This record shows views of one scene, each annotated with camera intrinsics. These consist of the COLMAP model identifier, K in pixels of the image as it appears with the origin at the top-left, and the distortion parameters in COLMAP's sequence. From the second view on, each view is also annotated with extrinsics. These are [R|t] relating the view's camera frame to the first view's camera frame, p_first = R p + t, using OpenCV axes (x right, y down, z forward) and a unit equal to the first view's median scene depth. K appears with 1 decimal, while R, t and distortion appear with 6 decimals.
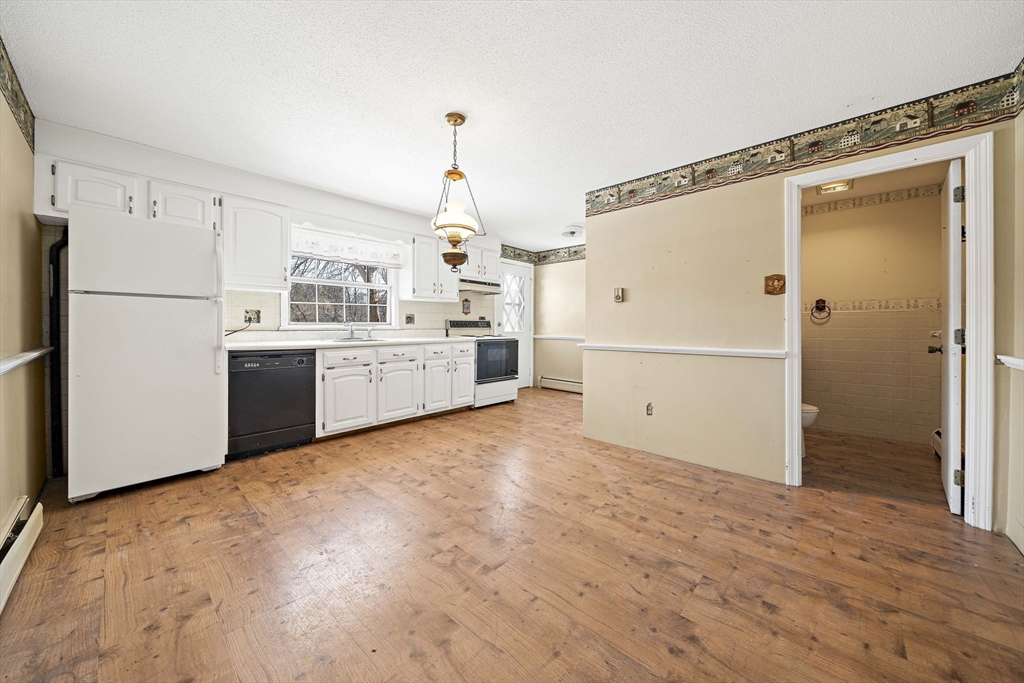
lens RADIAL K [[363.1, 0, 505.5], [0, 363.1, 327.7], [0, 0, 1]] dist [-0.006094, -0.000049]
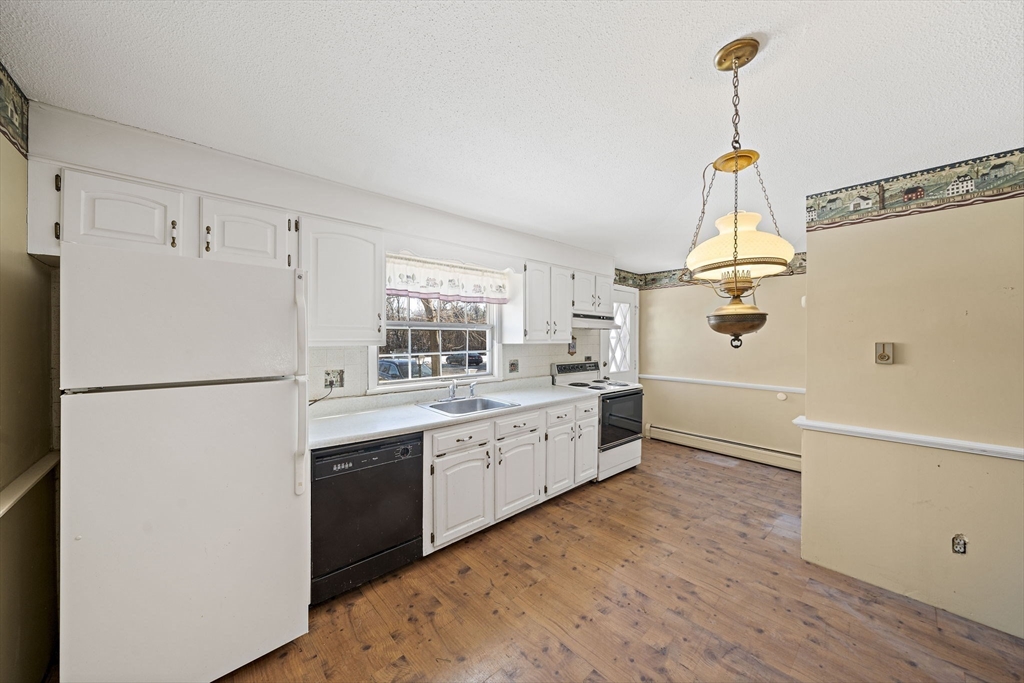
lens RADIAL K [[355.7, 0, 507.4], [0, 355.7, 338.3], [0, 0, 1]] dist [-0.004615, -0.000073]
pose [[0.996017, -0.001462, -0.089155, -0.309879], [0.001132, 0.999992, -0.003758, -0.121248], [0.089160, 0.003642, 0.996011, 0.339395]]
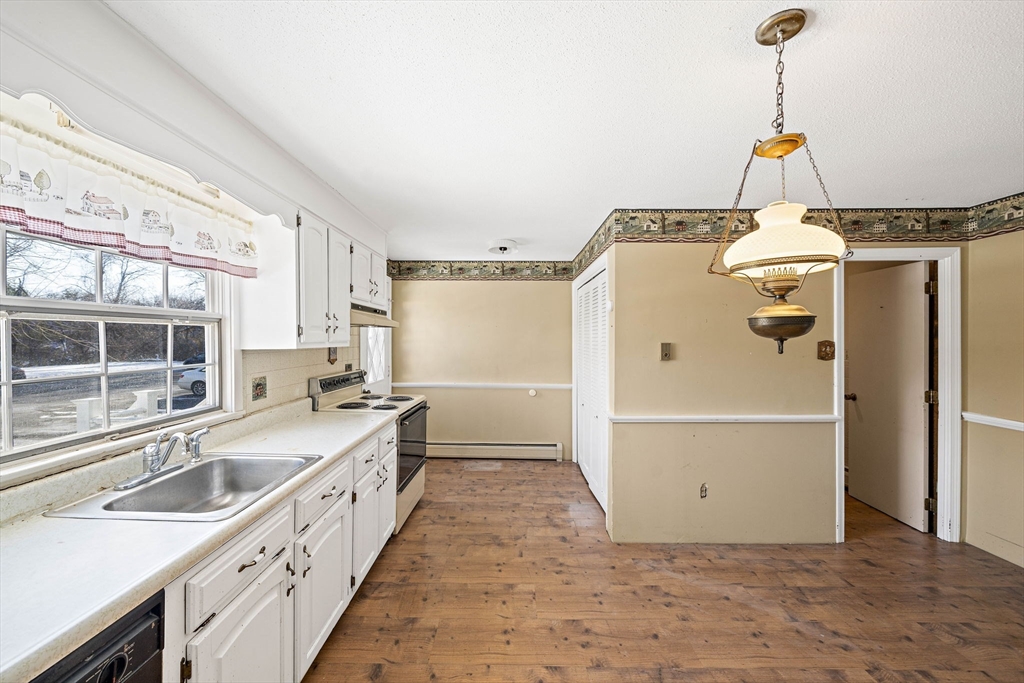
lens RADIAL K [[398.6, 0, 507.7], [0, 398.6, 338.9], [0, 0, 1]] dist [-0.003143, 0.000178]
pose [[0.738692, -0.004061, 0.674031, -0.550104], [0.003634, 0.999991, 0.002042, -0.127277], [-0.674033, 0.000941, 0.738701, 0.629406]]
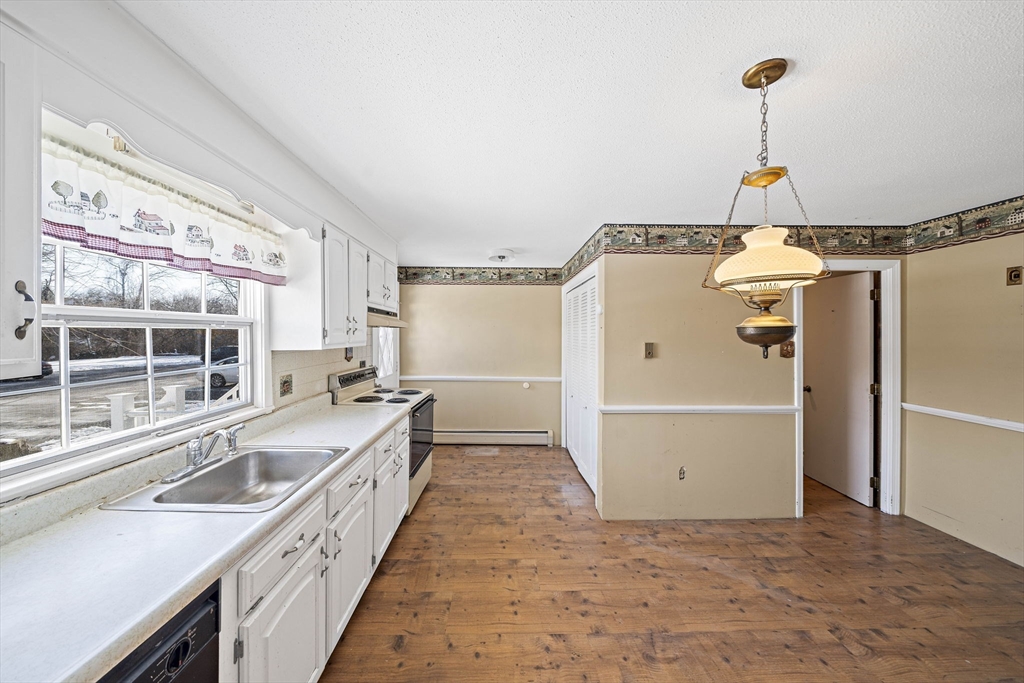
lens RADIAL K [[357.2, 0, 506.6], [0, 357.2, 333.8], [0, 0, 1]] dist [-0.005530, -0.000208]
pose [[0.719417, -0.002680, 0.694573, -0.574043], [0.003232, 0.999995, 0.000511, -0.139523], [-0.694571, 0.001877, 0.719422, 0.650991]]
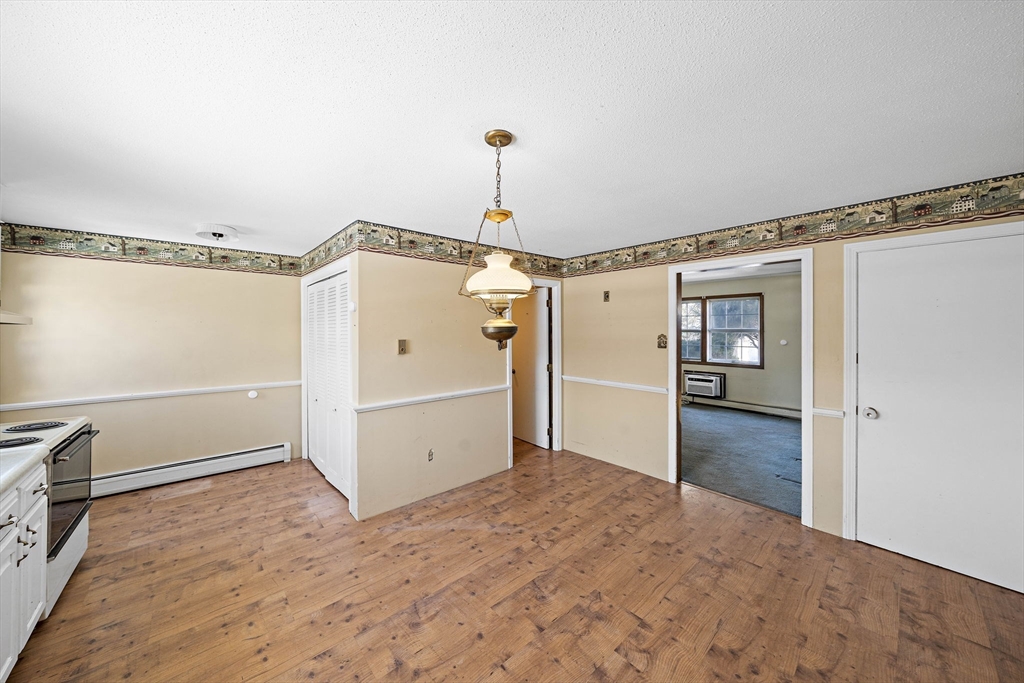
lens RADIAL K [[360.2, 0, 509.3], [0, 360.2, 329.9], [0, 0, 1]] dist [-0.004730, -0.000025]
pose [[0.096153, -0.005102, 0.995354, -0.626173], [0.007789, 0.999960, 0.004373, -0.143667], [-0.995336, 0.007332, 0.096189, 0.669406]]
